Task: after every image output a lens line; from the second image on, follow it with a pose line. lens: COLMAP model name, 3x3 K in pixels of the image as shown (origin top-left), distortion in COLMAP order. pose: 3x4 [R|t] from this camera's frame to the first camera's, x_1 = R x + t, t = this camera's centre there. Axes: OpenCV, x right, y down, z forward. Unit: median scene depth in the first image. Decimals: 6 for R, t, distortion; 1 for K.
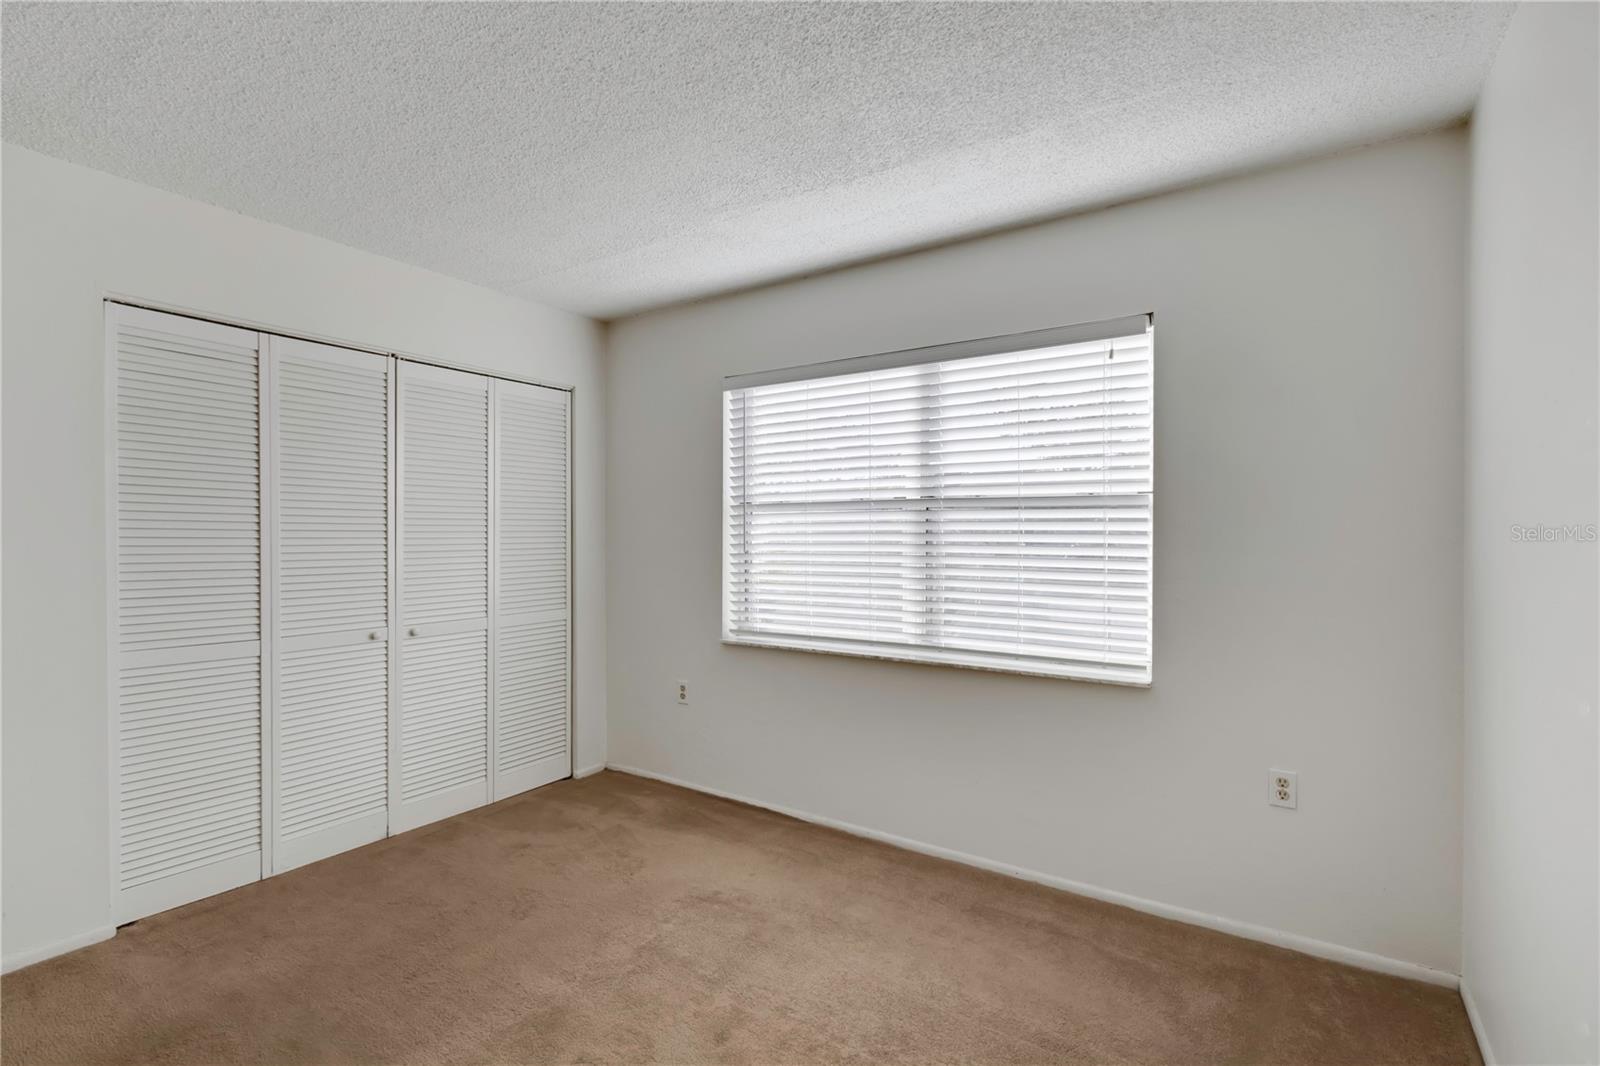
lens RADIAL K [[760.2, 0, 797.0], [0, 760.2, 534.2], [0, 0, 1]] dist [0.000546, -0.000589]
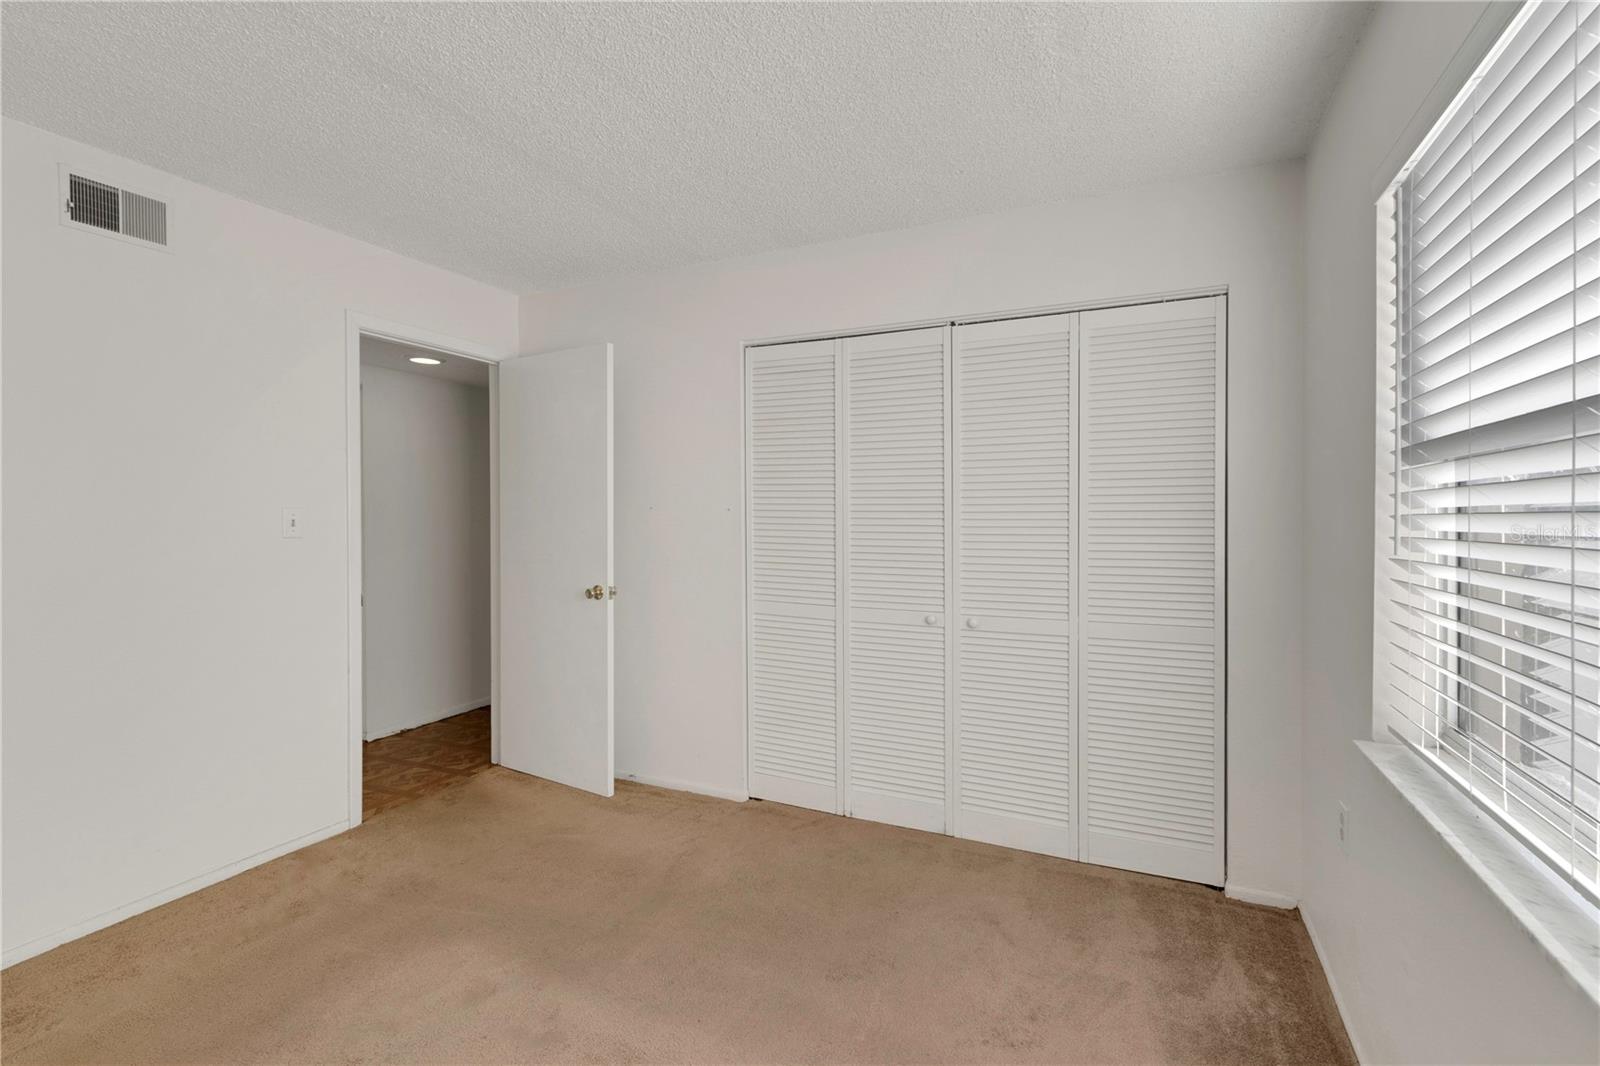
lens RADIAL K [[737.6, 0, 796.1], [0, 737.6, 523.5], [0, 0, 1]] dist [0.003190, 0.000091]
pose [[0.134066, 0.011476, -0.990906, 0.324543], [-0.002066, 0.999934, 0.011301, 0.000301], [0.990970, 0.000532, 0.134081, 0.651313]]
